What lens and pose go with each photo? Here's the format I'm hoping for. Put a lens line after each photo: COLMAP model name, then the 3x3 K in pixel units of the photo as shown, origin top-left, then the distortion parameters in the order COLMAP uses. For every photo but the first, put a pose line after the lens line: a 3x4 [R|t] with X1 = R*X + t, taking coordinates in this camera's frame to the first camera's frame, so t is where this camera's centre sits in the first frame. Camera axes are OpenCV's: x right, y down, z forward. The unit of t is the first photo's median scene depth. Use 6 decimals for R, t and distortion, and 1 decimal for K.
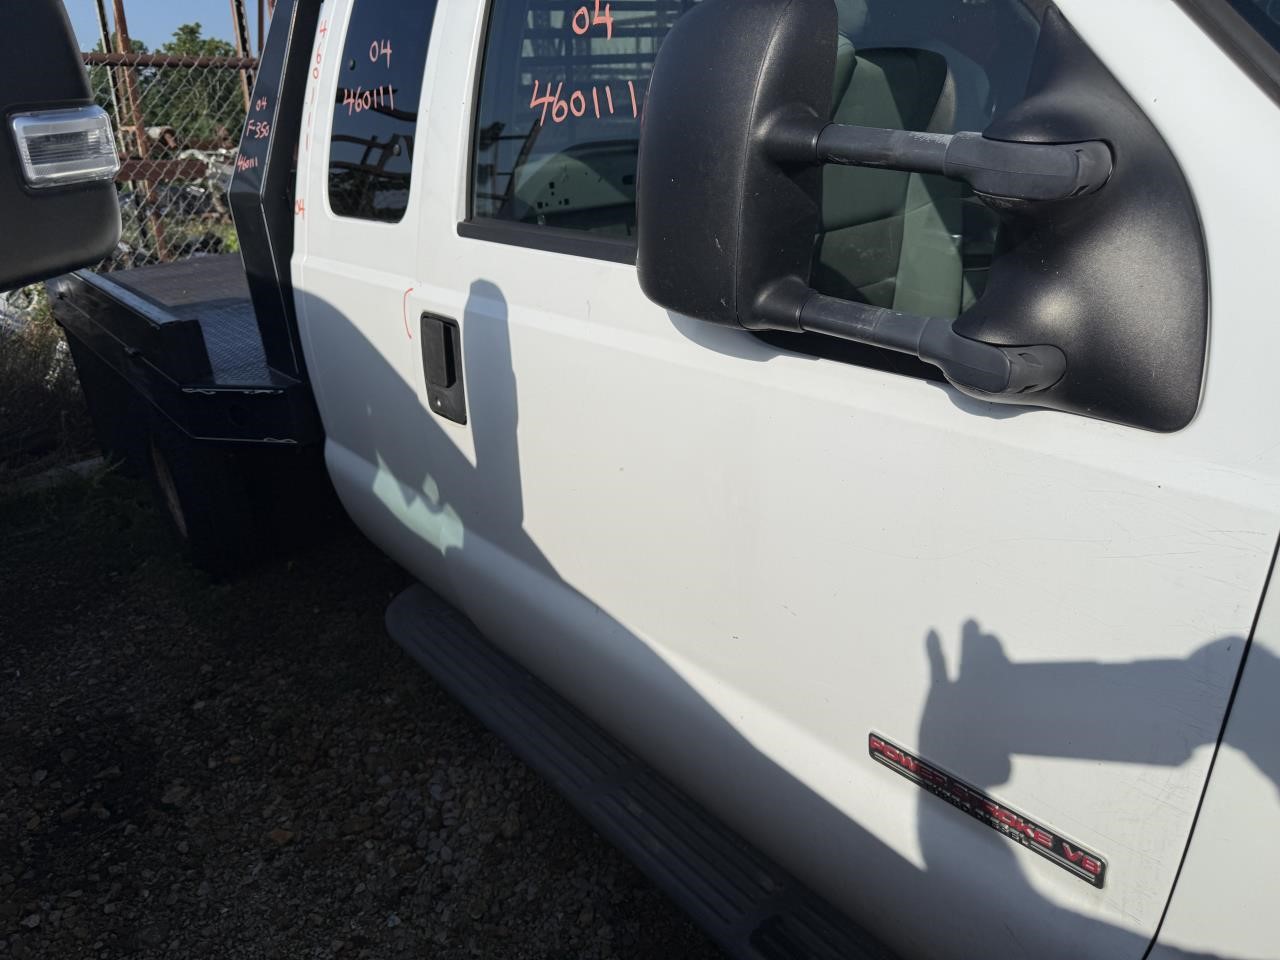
lens RADIAL K [[890.8, 0, 618.1], [0, 890.8, 478.3], [0, 0, 1]] dist [0.114327, -0.340764]
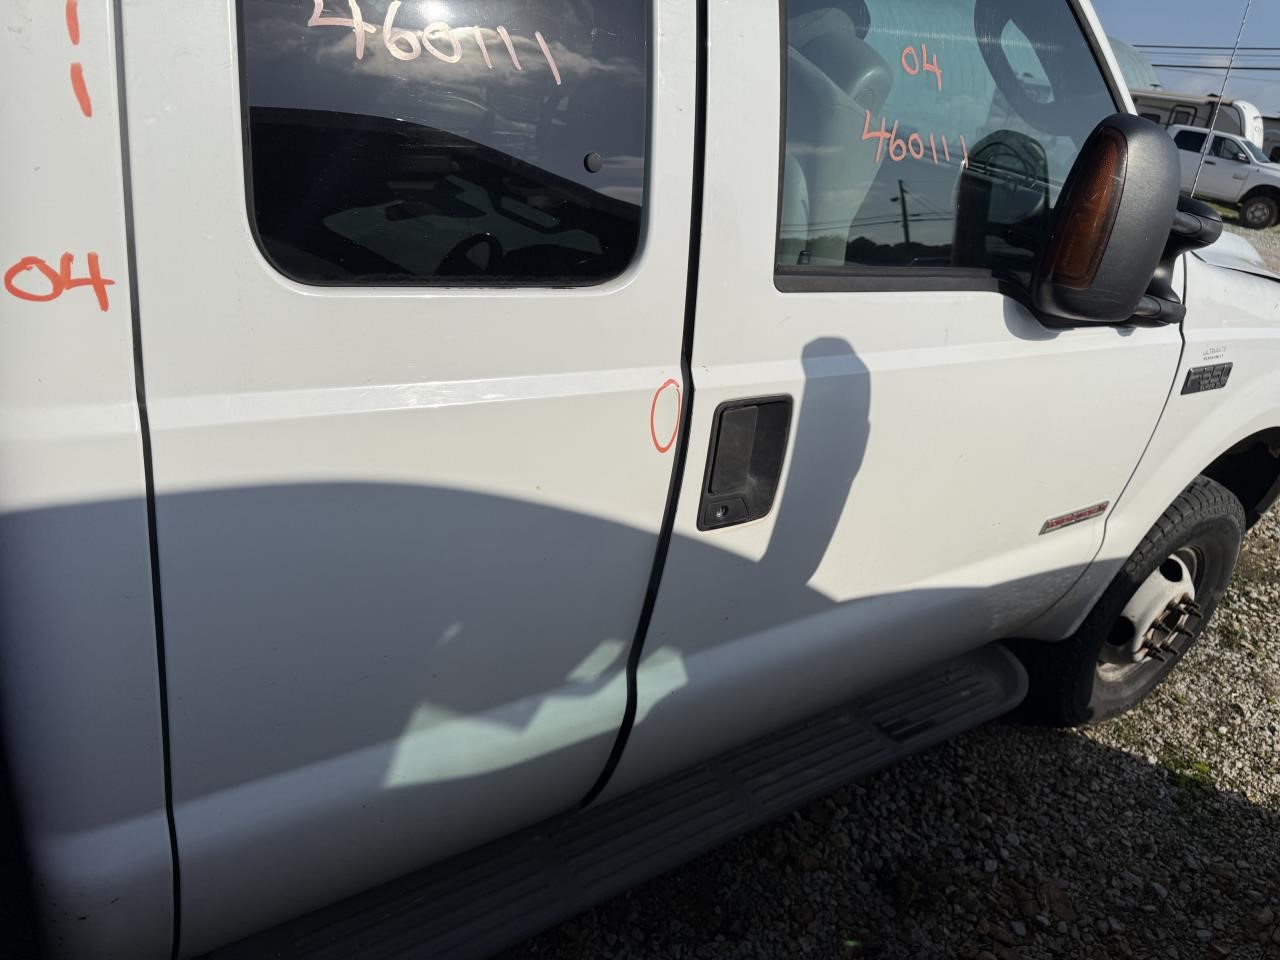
lens RADIAL K [[854.9, 0, 622.6], [0, 854.9, 475.2], [0, 0, 1]] dist [0.000844, -0.031414]
pose [[0.082597, -0.366286, 0.926829, -0.835020], [0.241899, 0.909563, 0.337905, -0.366704], [-0.966779, 0.196289, 0.163732, 0.935890]]
